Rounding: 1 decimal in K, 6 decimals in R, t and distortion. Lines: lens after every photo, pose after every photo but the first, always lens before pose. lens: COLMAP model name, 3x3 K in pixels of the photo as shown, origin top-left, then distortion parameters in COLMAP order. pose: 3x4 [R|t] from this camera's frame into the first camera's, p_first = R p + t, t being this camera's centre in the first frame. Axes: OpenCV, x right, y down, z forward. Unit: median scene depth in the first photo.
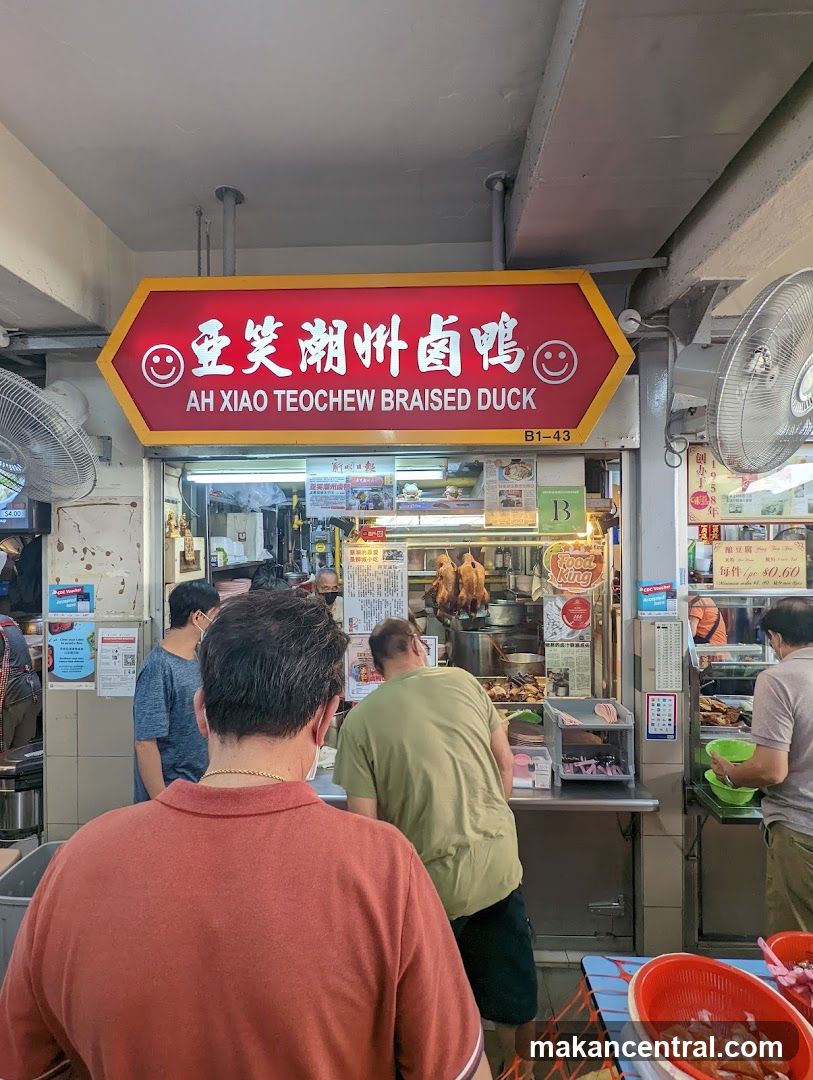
lens RADIAL K [[482.6, 0, 400.3], [0, 482.6, 536.8], [0, 0, 1]] dist [0.003805, -0.001215]
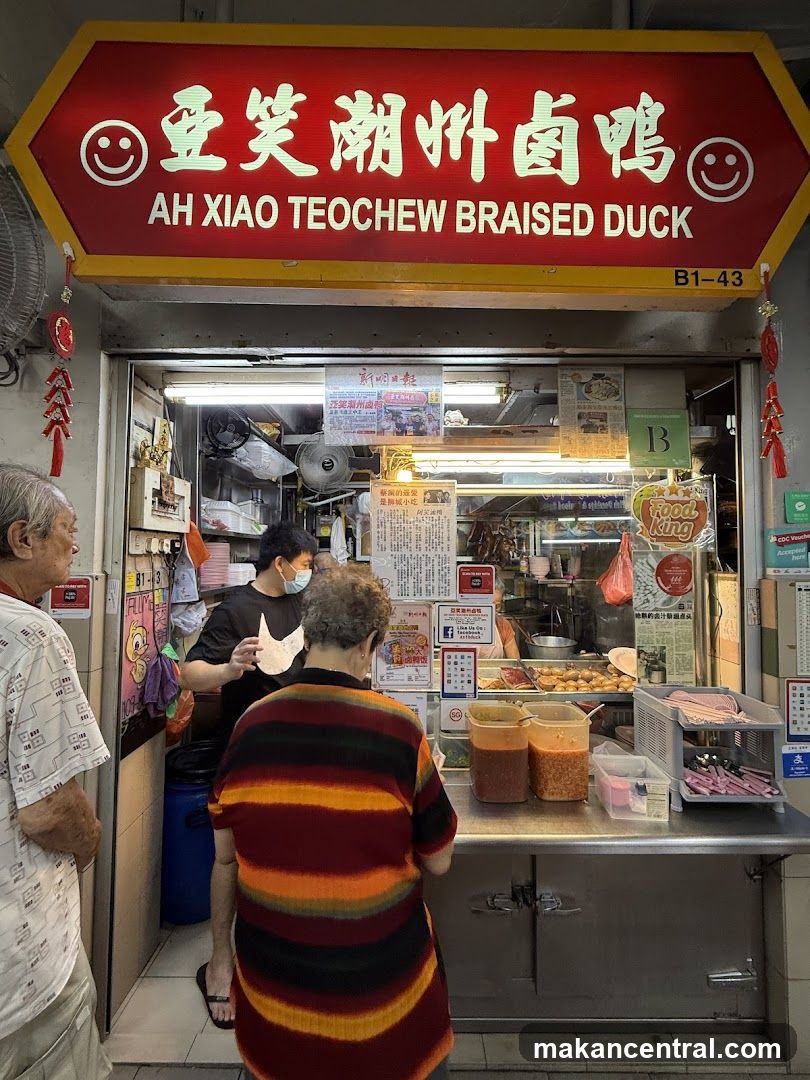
lens RADIAL K [[401.7, 0, 400.3], [0, 401.7, 536.0], [0, 0, 1]] dist [-0.001831, -0.001852]
pose [[0.998880, 0.017068, 0.044119, -0.129619], [-0.015211, 0.998998, -0.042099, 0.165655], [-0.044793, 0.041381, 0.998139, 0.481067]]
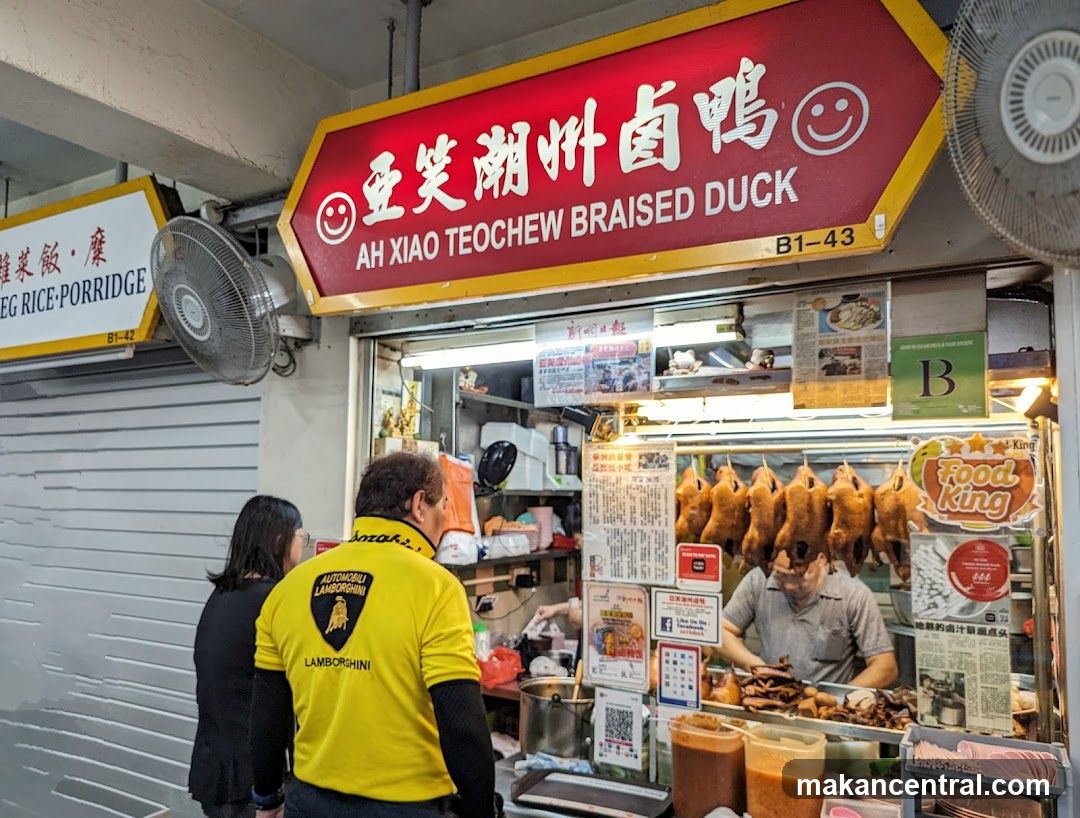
lens RADIAL K [[810.1, 0, 525.8], [0, 810.1, 436.6], [0, 0, 1]] dist [0.049891, -0.040596]
pose [[0.879700, -0.013284, -0.475343, 0.454597], [-0.021605, 0.997461, -0.067858, 0.107032], [0.475037, 0.069965, 0.877180, -0.043829]]
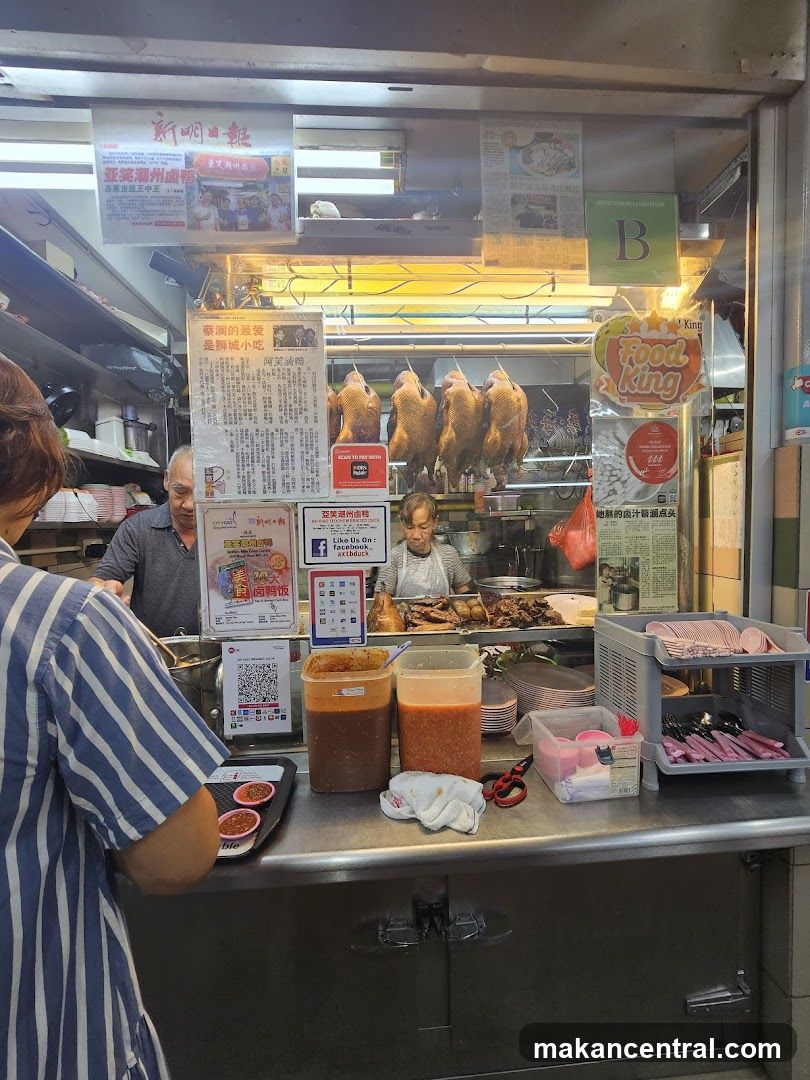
lens RADIAL K [[437.2, 0, 391.8], [0, 437.2, 537.6], [0, 0, 1]] dist [-0.006440, 0.001293]
pose [[0.993960, -0.018460, 0.108175, 0.039466], [0.014497, 0.999199, 0.037305, 0.291078], [-0.108777, -0.035511, 0.993432, 0.710949]]
